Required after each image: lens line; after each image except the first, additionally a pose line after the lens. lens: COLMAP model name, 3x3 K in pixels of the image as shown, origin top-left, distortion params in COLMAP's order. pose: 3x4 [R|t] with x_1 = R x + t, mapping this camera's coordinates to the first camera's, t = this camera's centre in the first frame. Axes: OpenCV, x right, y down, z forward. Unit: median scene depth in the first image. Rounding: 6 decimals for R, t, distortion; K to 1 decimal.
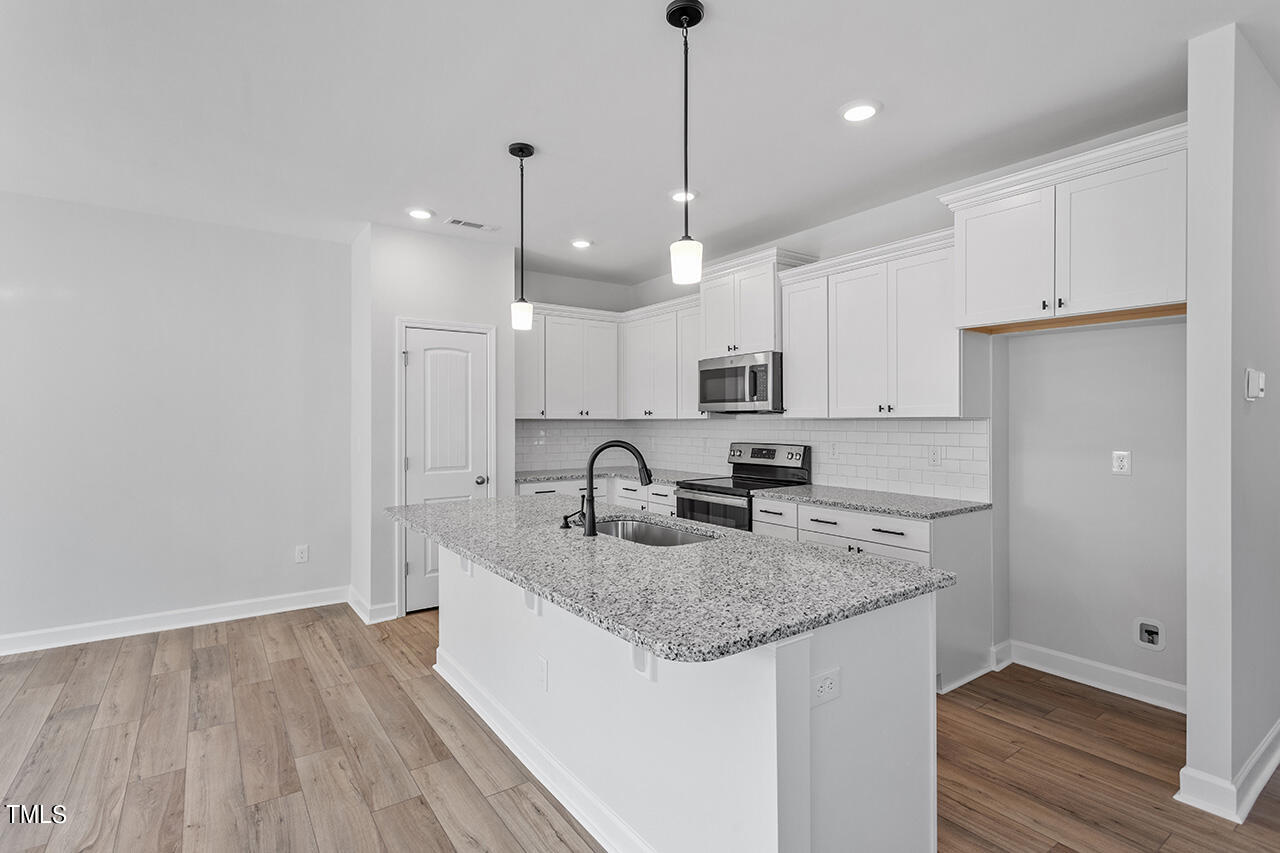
lens RADIAL K [[613.1, 0, 638.4], [0, 613.1, 422.0], [0, 0, 1]] dist [-0.001023, 0.002116]
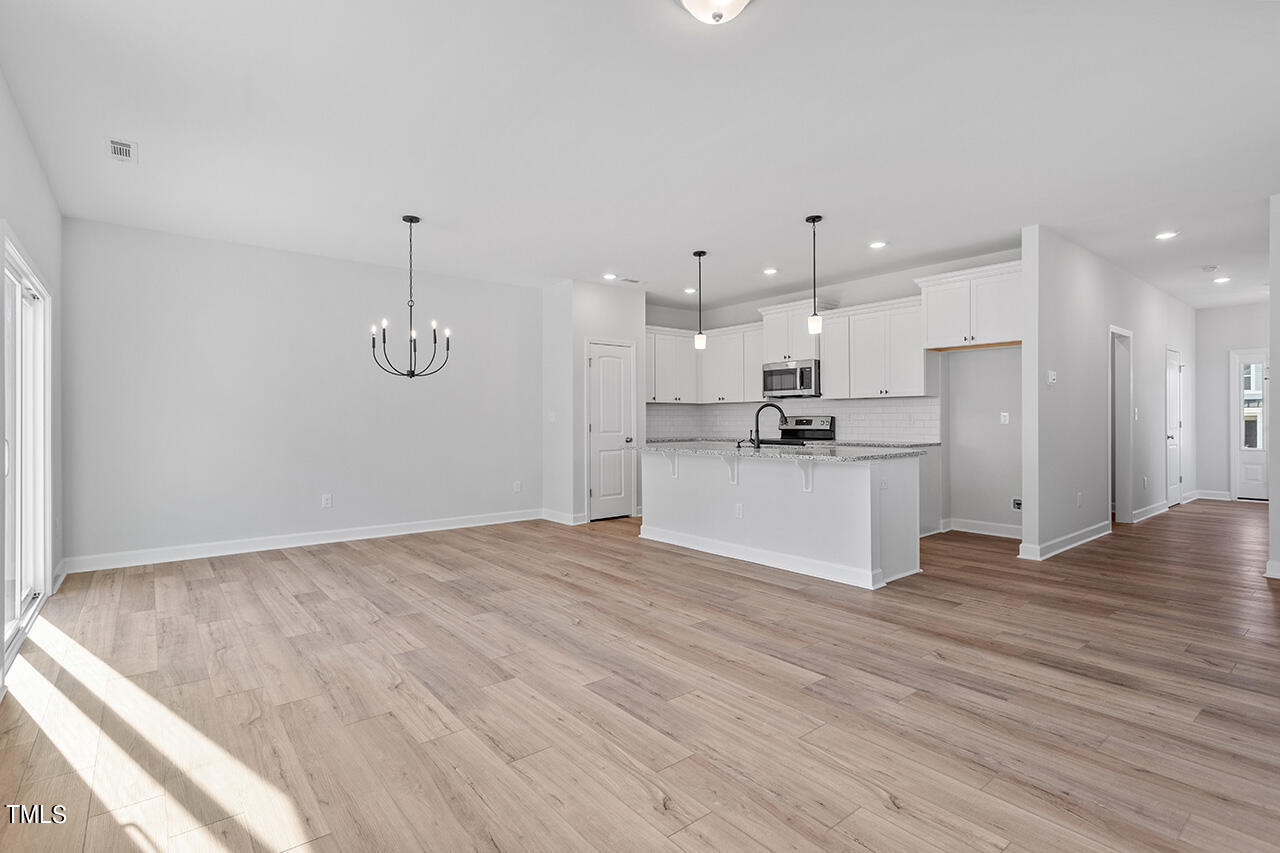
lens RADIAL K [[613.1, 0, 640.0], [0, 613.1, 424.3], [0, 0, 1]] dist [-0.001023, 0.002116]
pose [[0.997905, -0.003213, 0.064621, -0.366771], [0.003035, 0.999991, 0.002854, 0.056190], [-0.064630, -0.002652, 0.997906, -0.644059]]
